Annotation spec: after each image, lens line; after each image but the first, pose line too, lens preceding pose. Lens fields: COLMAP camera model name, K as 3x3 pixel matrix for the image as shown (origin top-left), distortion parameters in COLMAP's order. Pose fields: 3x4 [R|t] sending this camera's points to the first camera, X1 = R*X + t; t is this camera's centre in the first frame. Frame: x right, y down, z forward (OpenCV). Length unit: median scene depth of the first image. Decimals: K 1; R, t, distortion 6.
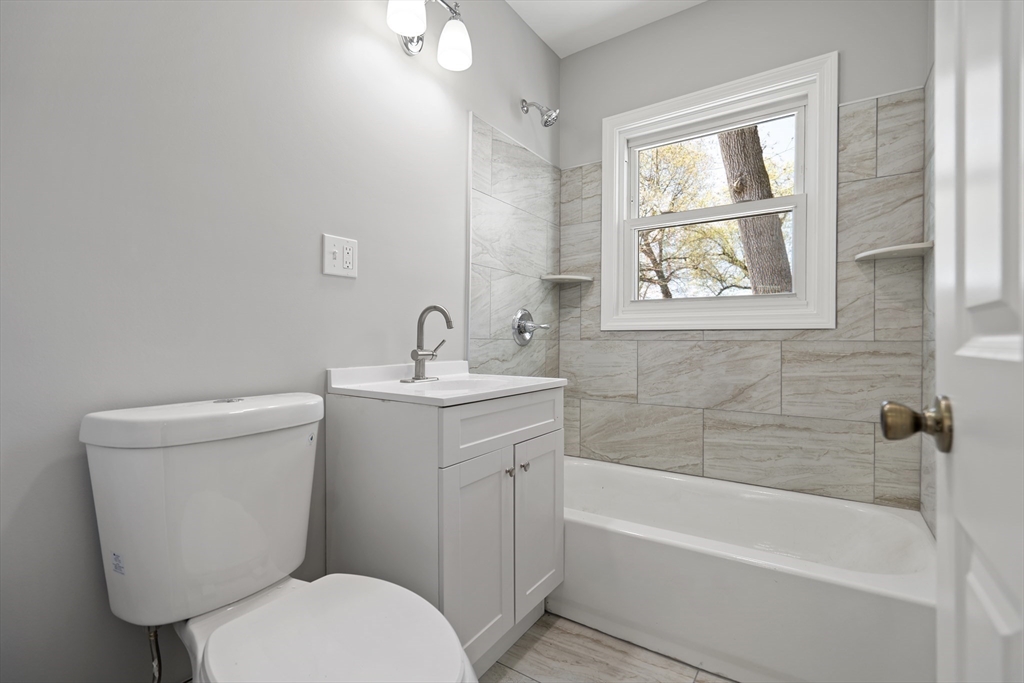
lens RADIAL K [[468.1, 0, 514.4], [0, 468.1, 343.3], [0, 0, 1]] dist [-0.004267, 0.001230]
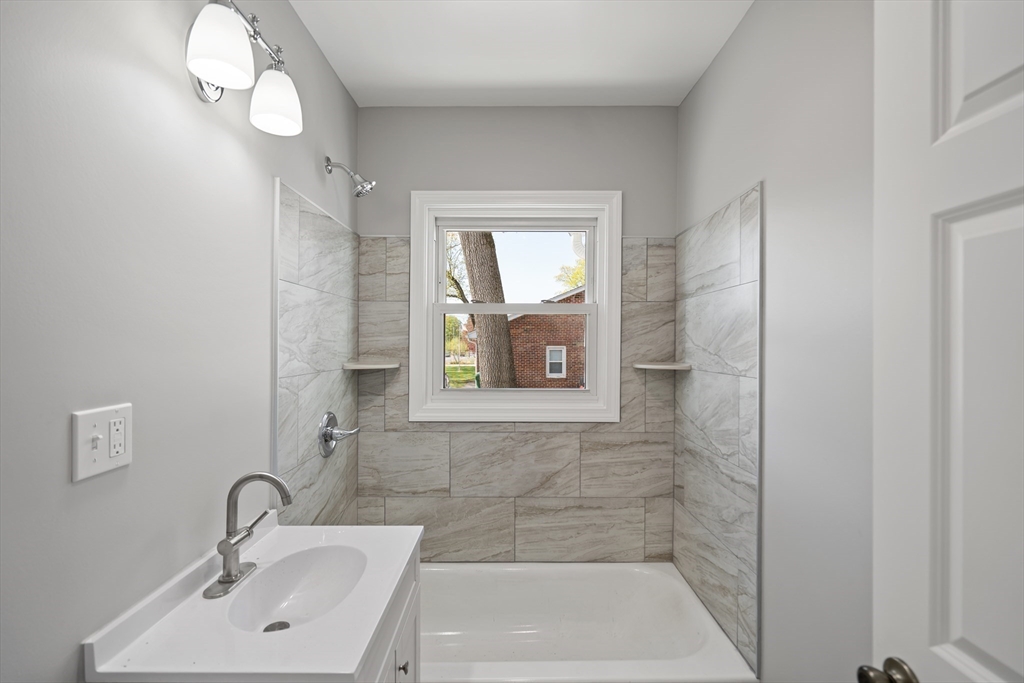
lens RADIAL K [[468.1, 0, 514.4], [0, 468.1, 343.3], [0, 0, 1]] dist [-0.004267, 0.001230]
pose [[0.820372, -0.006096, 0.571797, -0.200784], [0.001244, 0.999960, 0.008876, -0.222551], [-0.571828, -0.006570, 0.820347, 0.153369]]
